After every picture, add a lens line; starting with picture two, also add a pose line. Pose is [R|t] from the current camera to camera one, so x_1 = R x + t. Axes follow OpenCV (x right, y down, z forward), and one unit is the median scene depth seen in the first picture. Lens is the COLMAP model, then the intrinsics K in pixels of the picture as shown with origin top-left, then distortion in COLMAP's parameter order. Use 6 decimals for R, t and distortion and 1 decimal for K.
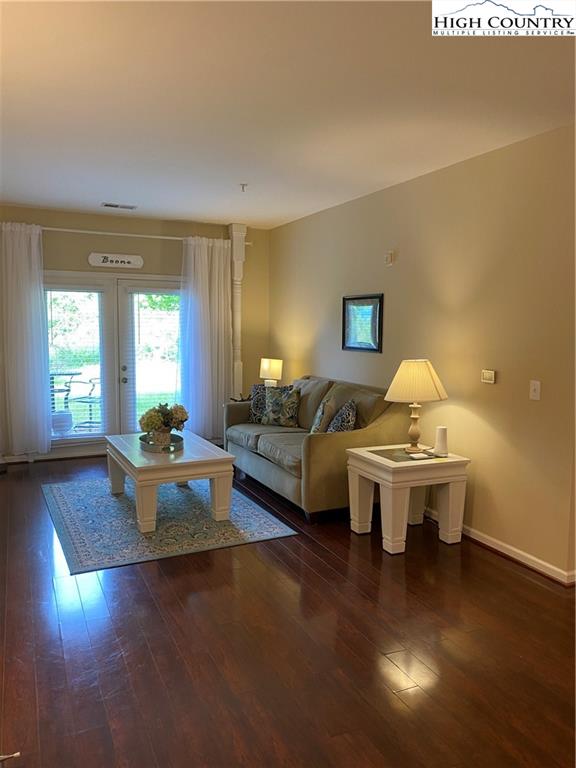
lens RADIAL K [[580.1, 0, 290.8], [0, 580.1, 384.6], [0, 0, 1]] dist [0.039959, -0.064755]
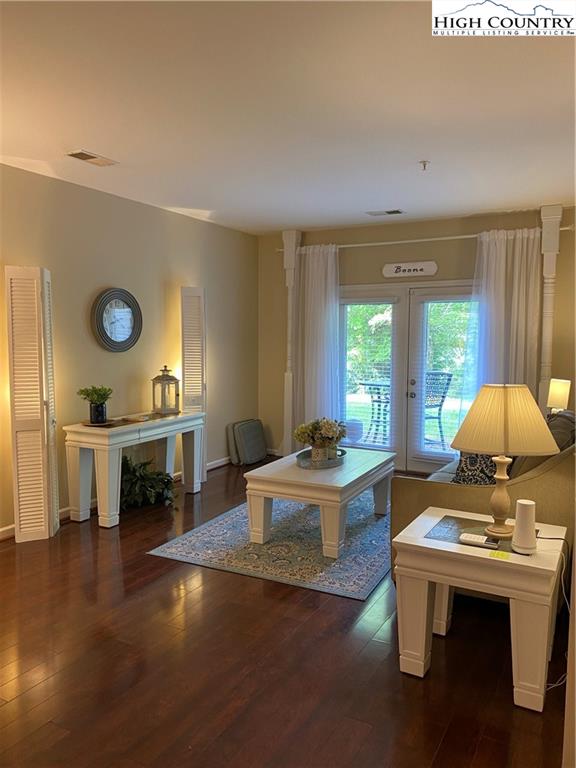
lens RADIAL K [[580.1, 0, 283.8], [0, 580.1, 386.9], [0, 0, 1]] dist [0.039959, -0.064755]
pose [[0.588596, 0.062213, -0.806030, 0.360326], [-0.081167, 0.996544, 0.017646, -0.021099], [0.804342, 0.055036, 0.591612, 0.281581]]
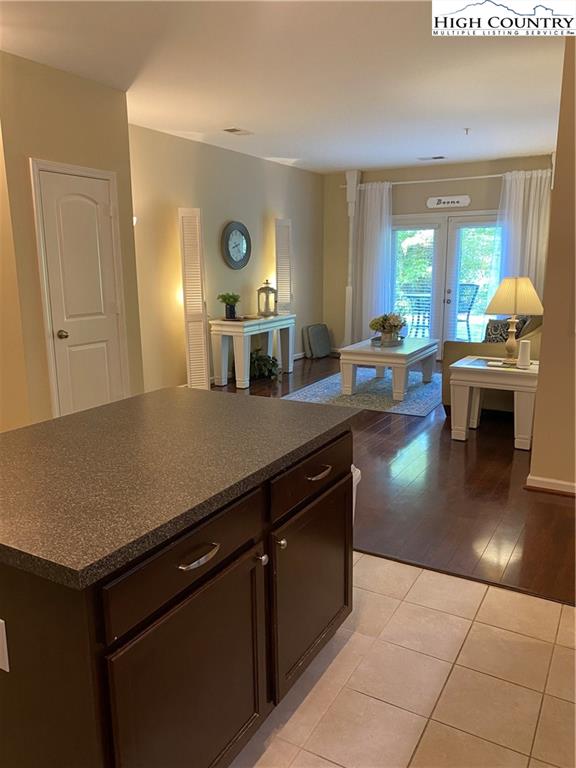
lens RADIAL K [[580.1, 0, 287.1], [0, 580.1, 383.5], [0, 0, 1]] dist [0.039959, -0.064755]
pose [[0.571179, 0.151138, -0.806791, 0.552221], [-0.069582, 0.988279, 0.135875, 0.021299], [0.817871, -0.021471, 0.575001, 0.012795]]
